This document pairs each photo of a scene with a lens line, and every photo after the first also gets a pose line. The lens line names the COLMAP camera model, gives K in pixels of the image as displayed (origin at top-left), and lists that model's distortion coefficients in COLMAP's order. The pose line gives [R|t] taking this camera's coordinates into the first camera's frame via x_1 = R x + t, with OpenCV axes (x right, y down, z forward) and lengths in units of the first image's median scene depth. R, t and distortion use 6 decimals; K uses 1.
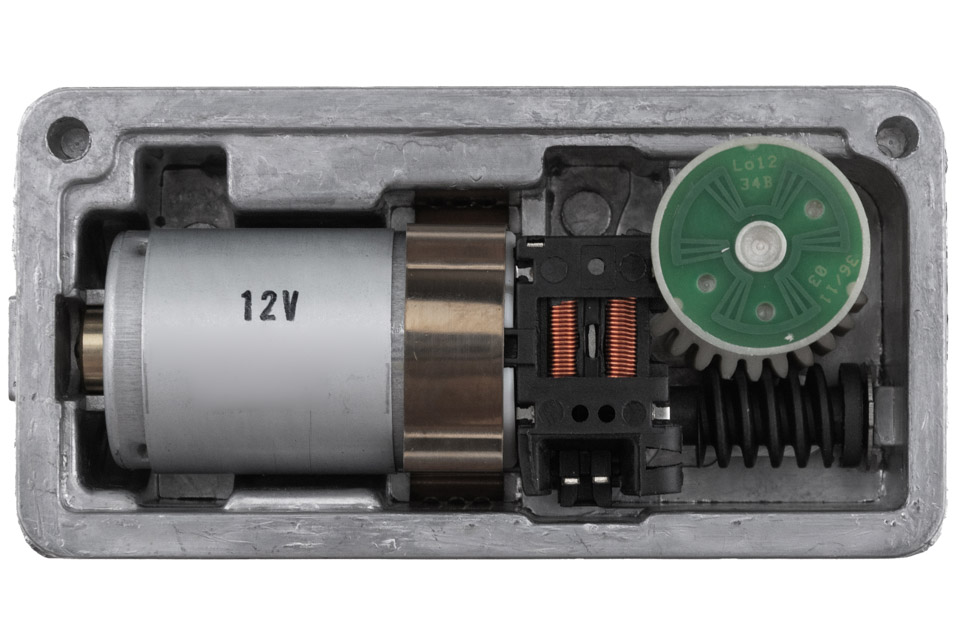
lens RADIAL K [[2693.5, 0, 481.7], [0, 2693.5, 318.9], [0, 0, 1]] dist [0.126926, 0.000000]
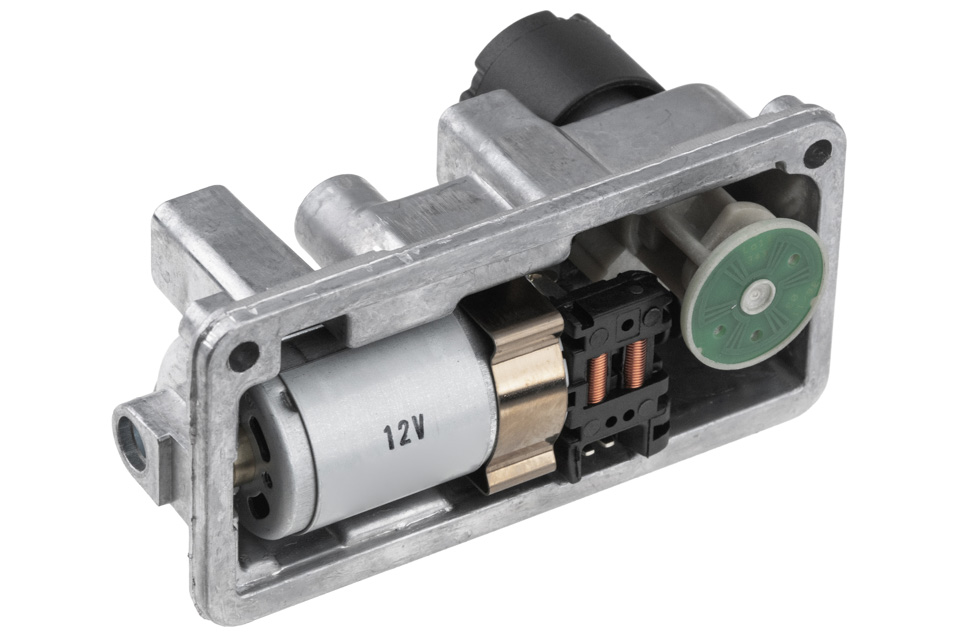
lens RADIAL K [[4405.8, 0, 479.3], [0, 4405.8, 320.2], [0, 0, 1]] dist [0.129778, 0.000000]
pose [[0.855789, -0.290105, 0.428328, -0.891299], [-0.020477, 0.808321, 0.588386, -1.222884], [-0.516920, -0.512305, 0.685811, -0.361209]]
